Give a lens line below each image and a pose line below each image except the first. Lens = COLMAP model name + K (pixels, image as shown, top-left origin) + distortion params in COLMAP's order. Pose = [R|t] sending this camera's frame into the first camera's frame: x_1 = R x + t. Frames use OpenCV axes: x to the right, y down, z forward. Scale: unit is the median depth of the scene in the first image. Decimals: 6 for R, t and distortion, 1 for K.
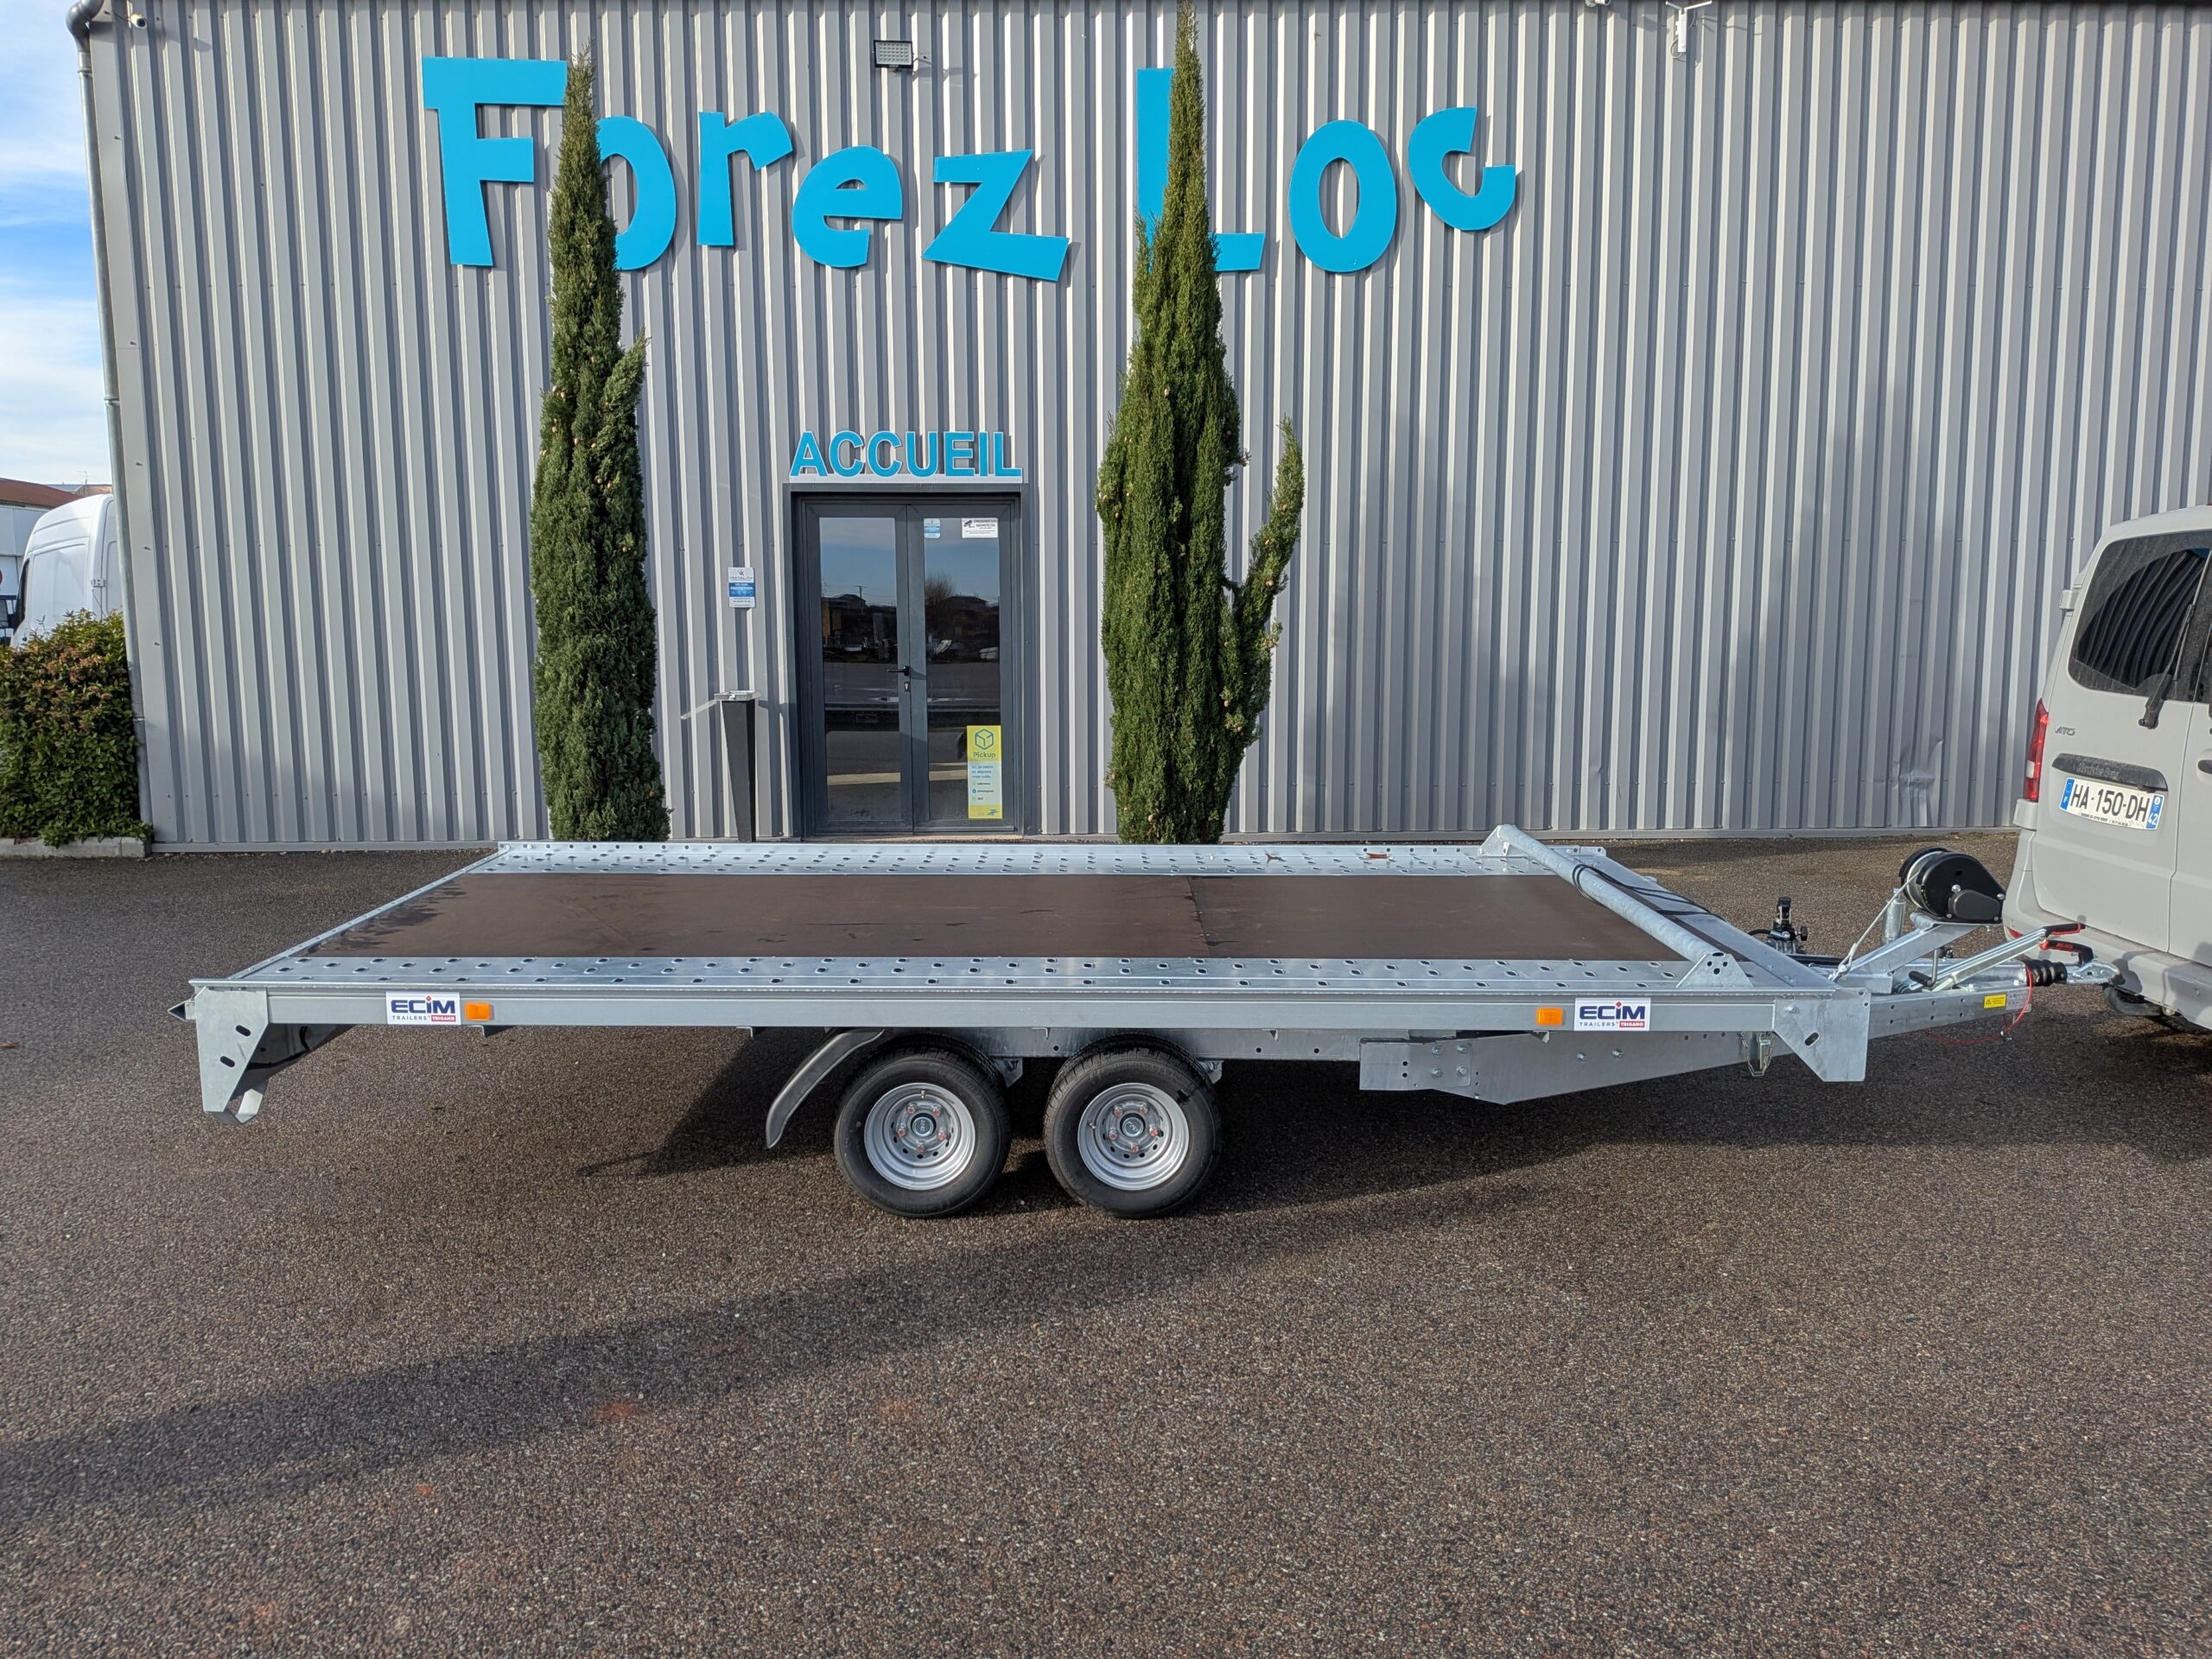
lens RADIAL K [[1553.9, 0, 1104.4], [0, 1553.9, 842.0], [0, 0, 1]] dist [0.013987, -0.034695]
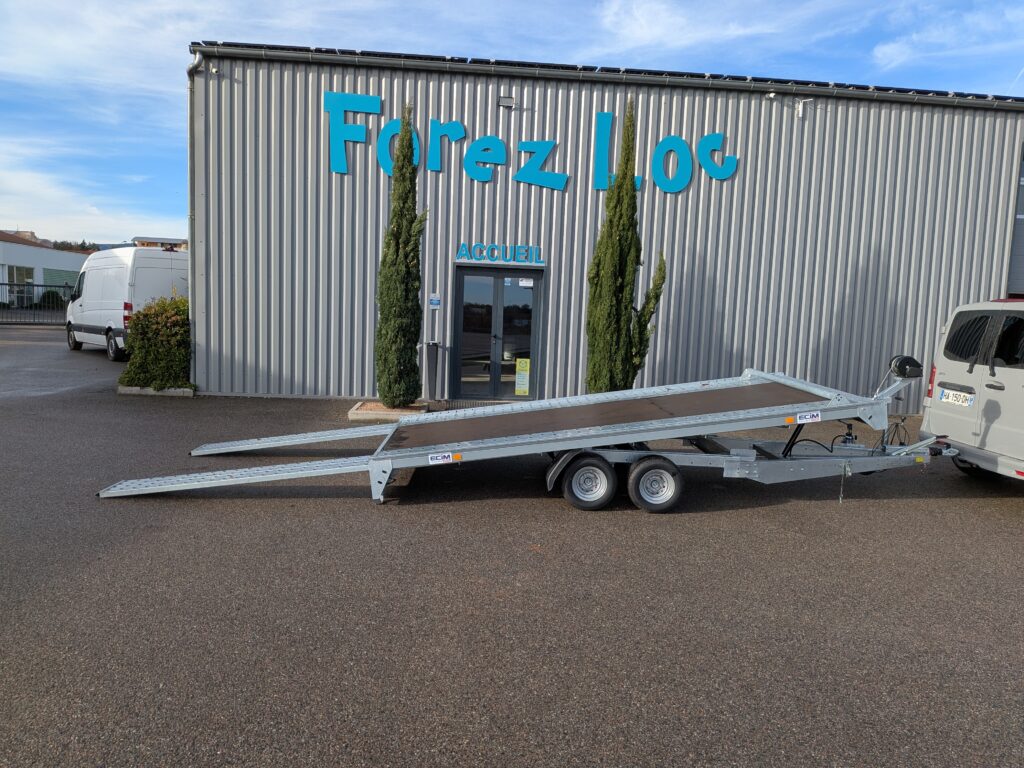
lens RADIAL K [[719.3, 0, 514.2], [0, 719.3, 404.1], [0, 0, 1]] dist [0.013987, -0.034695]
pose [[0.998330, 0.039786, 0.041889, -0.154977], [-0.038899, 0.999006, -0.021783, 0.029390], [-0.042714, 0.020117, 0.998885, -0.207402]]
